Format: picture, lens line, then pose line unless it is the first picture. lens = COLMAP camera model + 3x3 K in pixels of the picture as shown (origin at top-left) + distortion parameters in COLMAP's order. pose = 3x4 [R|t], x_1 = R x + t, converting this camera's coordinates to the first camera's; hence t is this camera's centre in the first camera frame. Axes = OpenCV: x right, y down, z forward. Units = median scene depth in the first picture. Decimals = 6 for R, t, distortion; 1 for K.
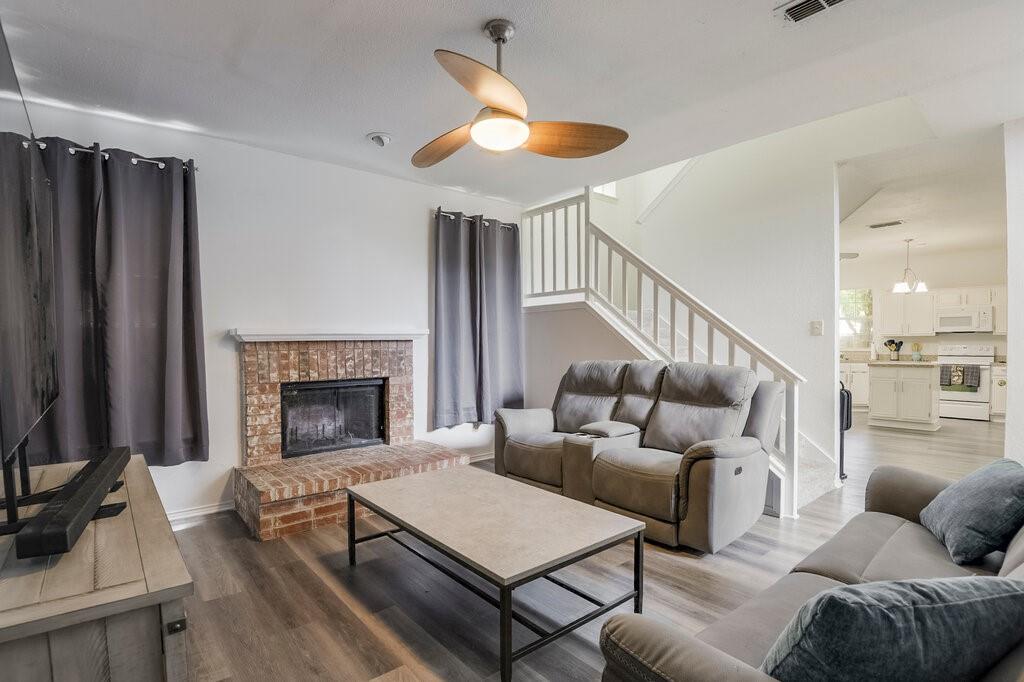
lens RADIAL K [[479.2, 0, 505.1], [0, 479.2, 361.4], [0, 0, 1]] dist [-0.037700, -0.002134]
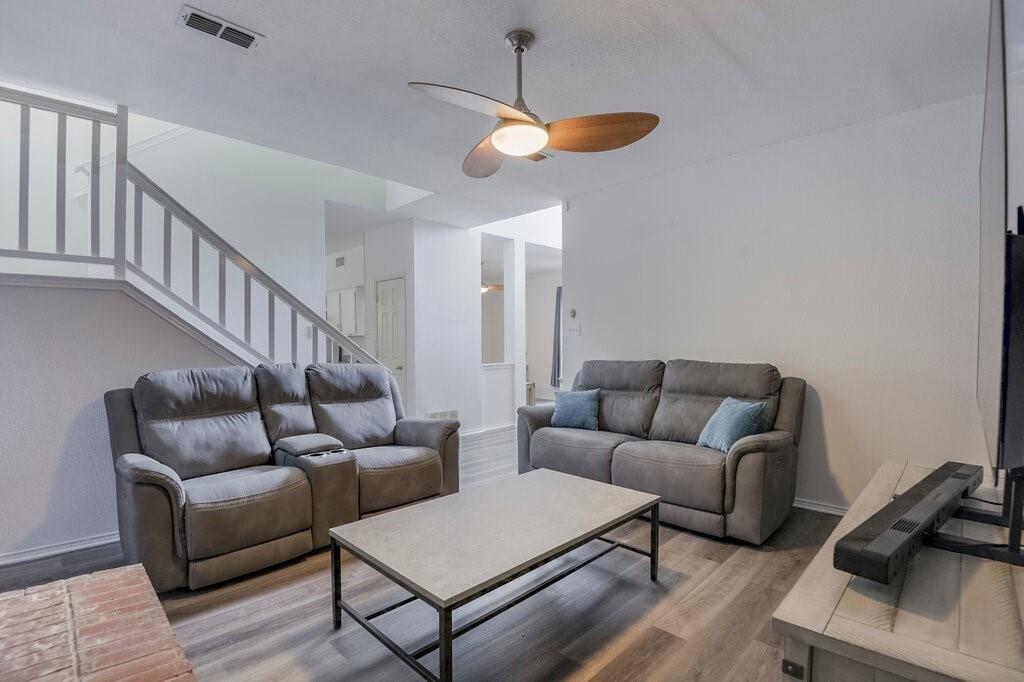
lens RADIAL K [[479.2, 0, 509.0], [0, 479.2, 338.8], [0, 0, 1]] dist [-0.037700, -0.002134]
pose [[-0.087261, 0.015545, 0.996064, -0.196434], [0.045086, 0.998915, -0.011640, -0.006074], [-0.995165, 0.043893, -0.087867, 0.210972]]
